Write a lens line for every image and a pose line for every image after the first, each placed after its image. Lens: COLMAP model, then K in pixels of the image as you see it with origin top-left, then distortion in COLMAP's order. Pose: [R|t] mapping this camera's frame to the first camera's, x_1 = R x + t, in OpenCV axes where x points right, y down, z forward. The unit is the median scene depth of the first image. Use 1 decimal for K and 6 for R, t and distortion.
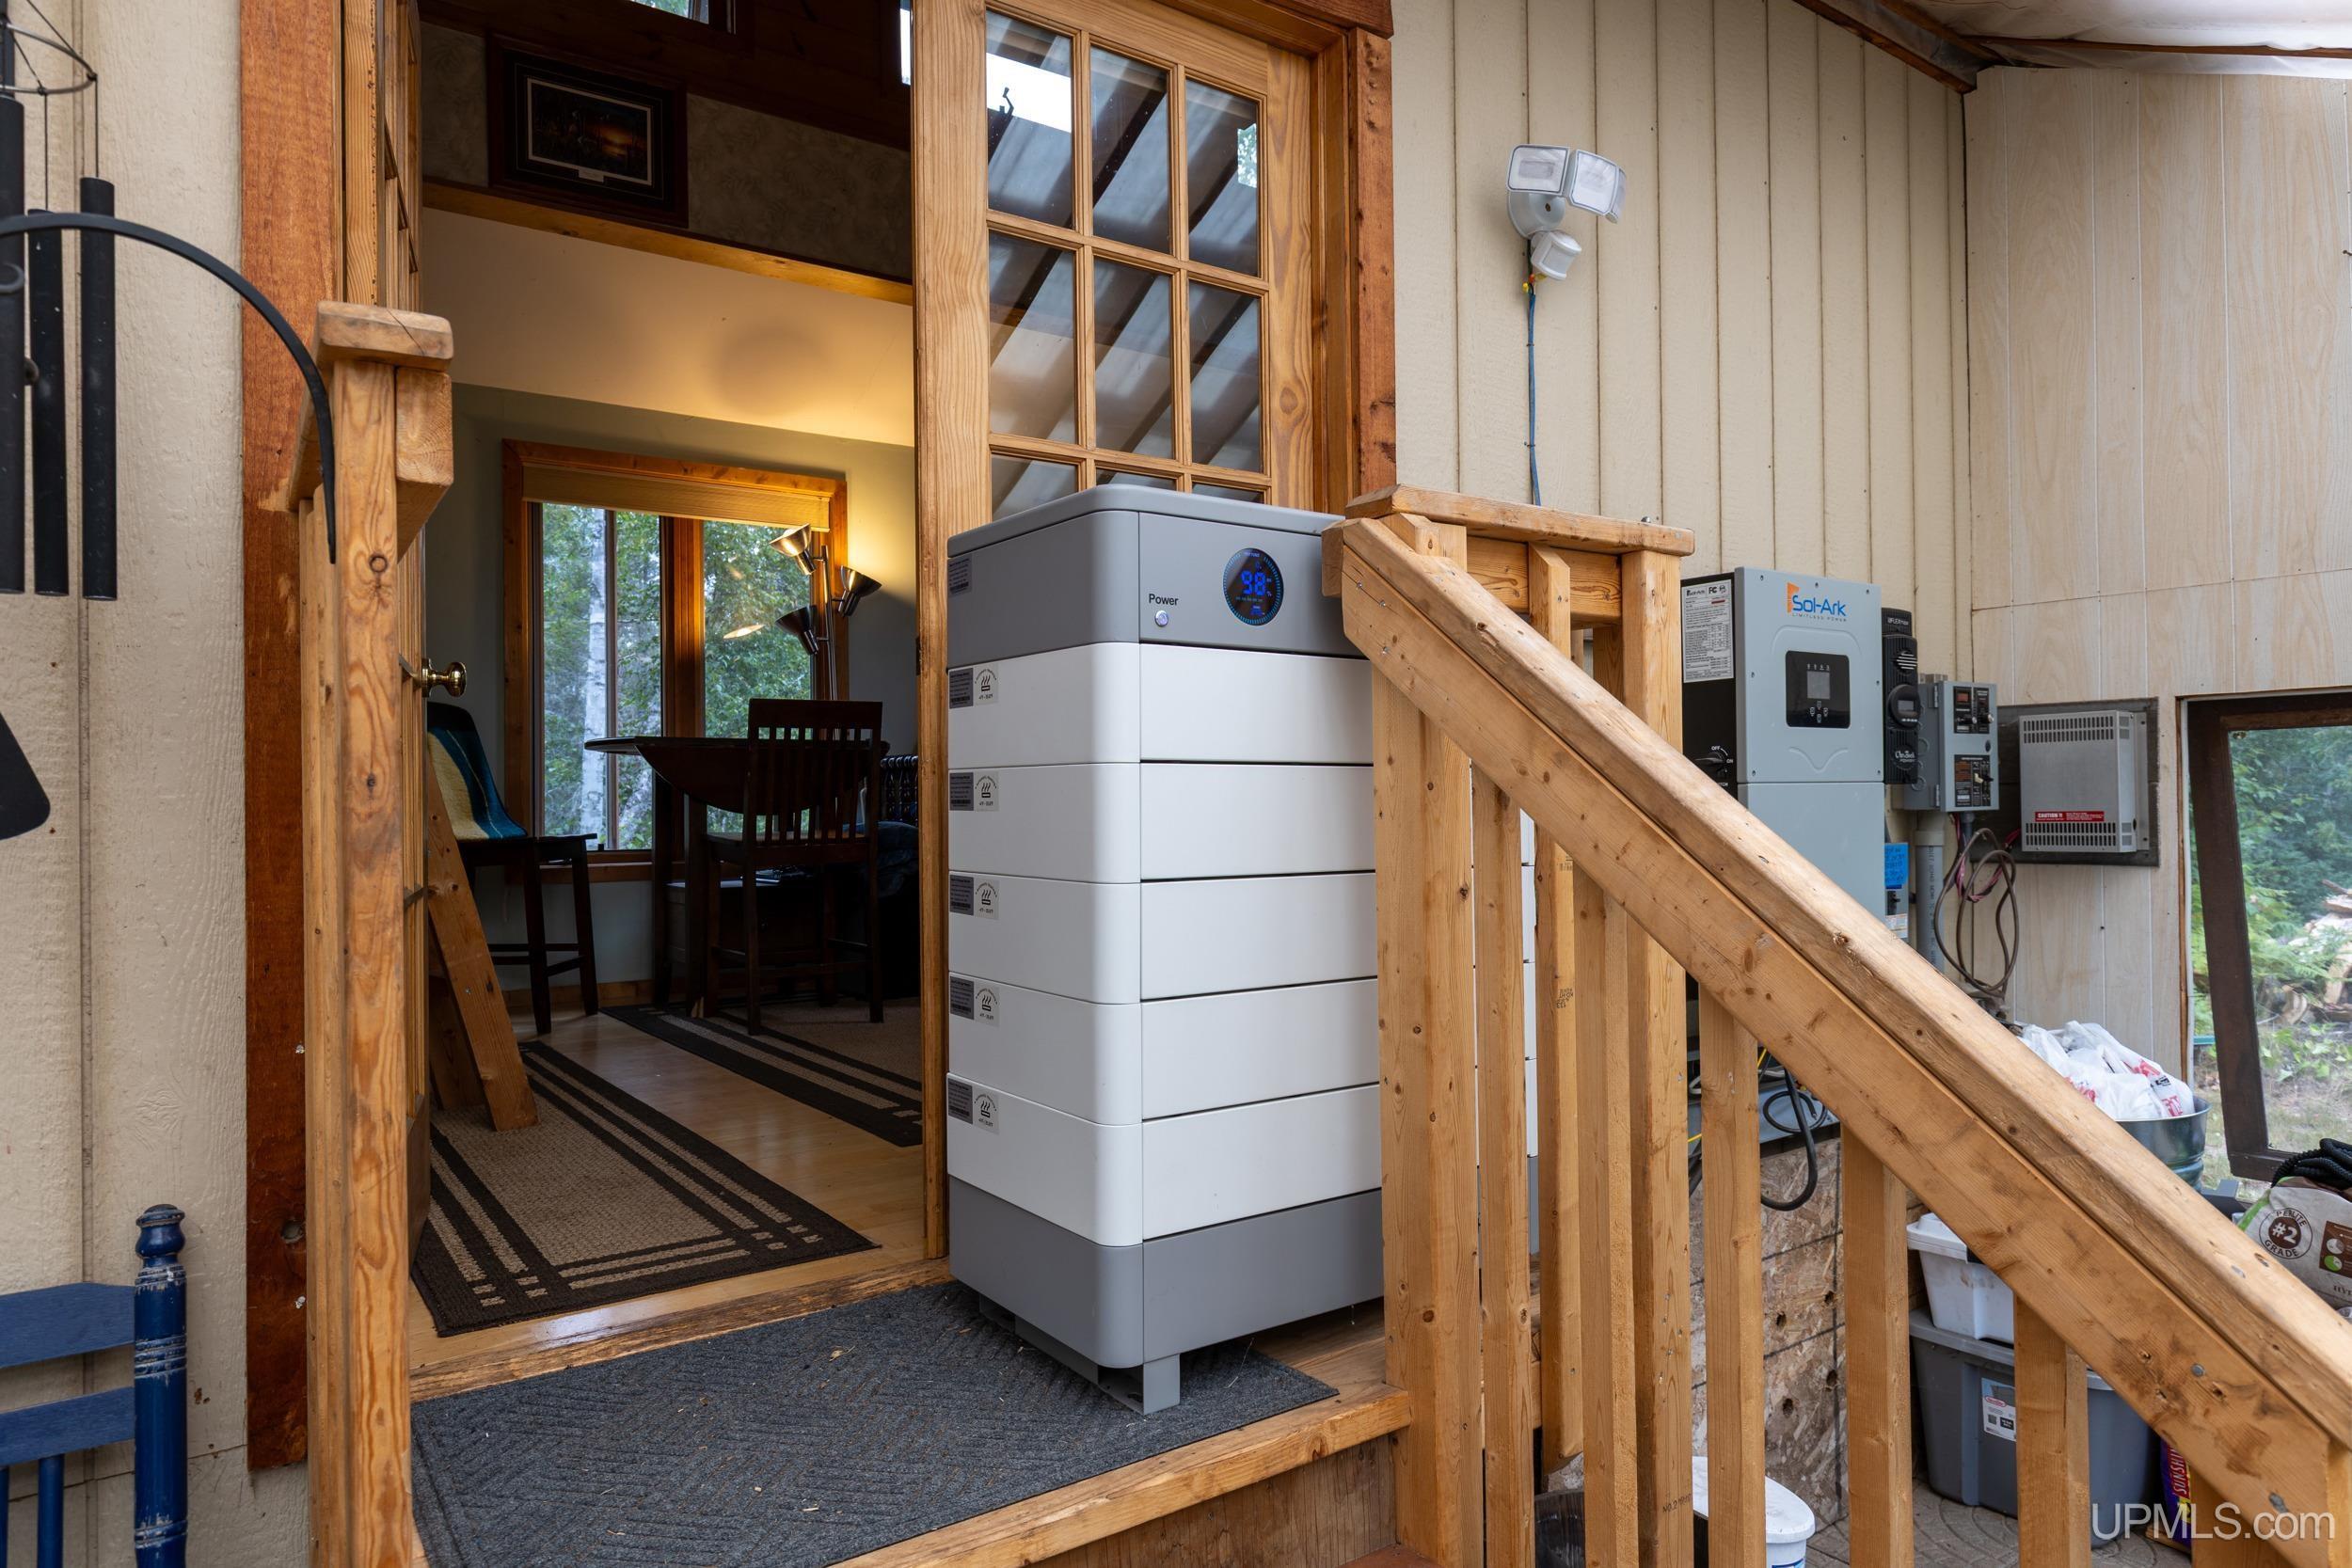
lens RADIAL K [[1403.0, 0, 1176.0], [0, 1403.0, 784.0], [0, 0, 1]] dist [-0.007416, 0.001471]
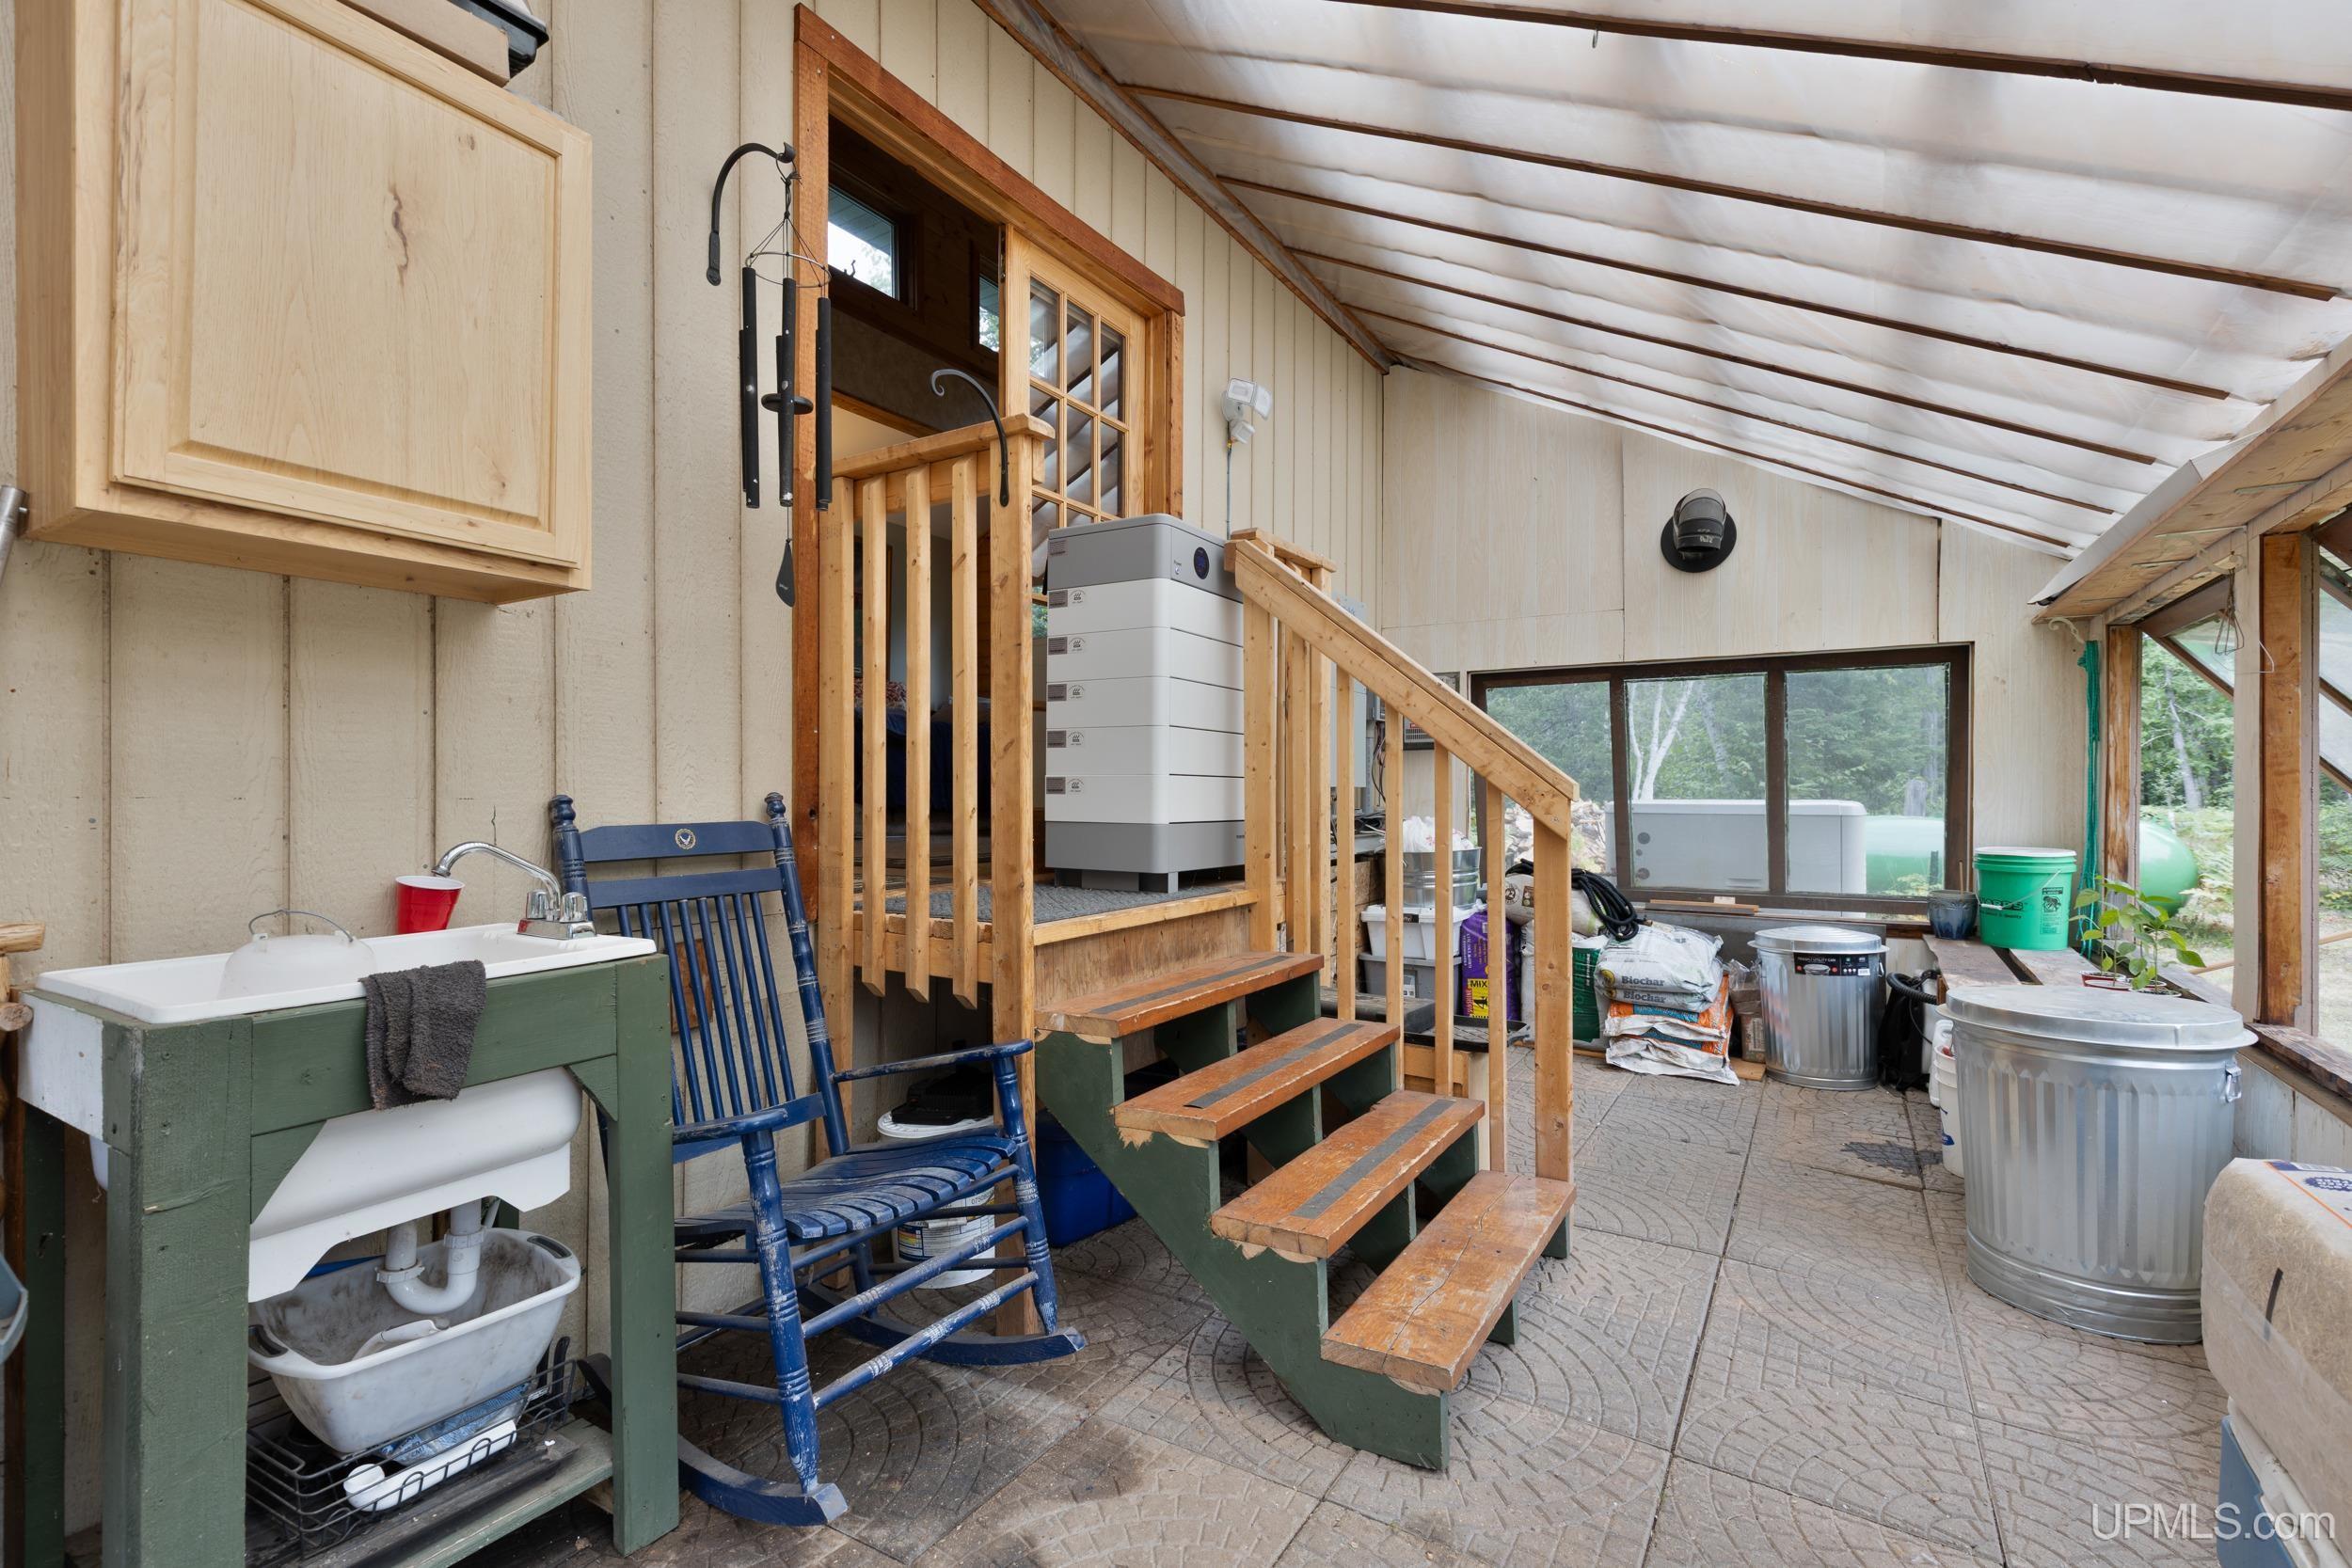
lens RADIAL K [[1048.8, 0, 1176.0], [0, 1048.8, 784.0], [0, 0, 1]] dist [0.000510, -0.000092]
pose [[0.917727, 0.016912, 0.396851, -0.470618], [-0.018933, 0.999820, 0.001174, 0.161442], [-0.396760, -0.008591, 0.917882, -0.438676]]
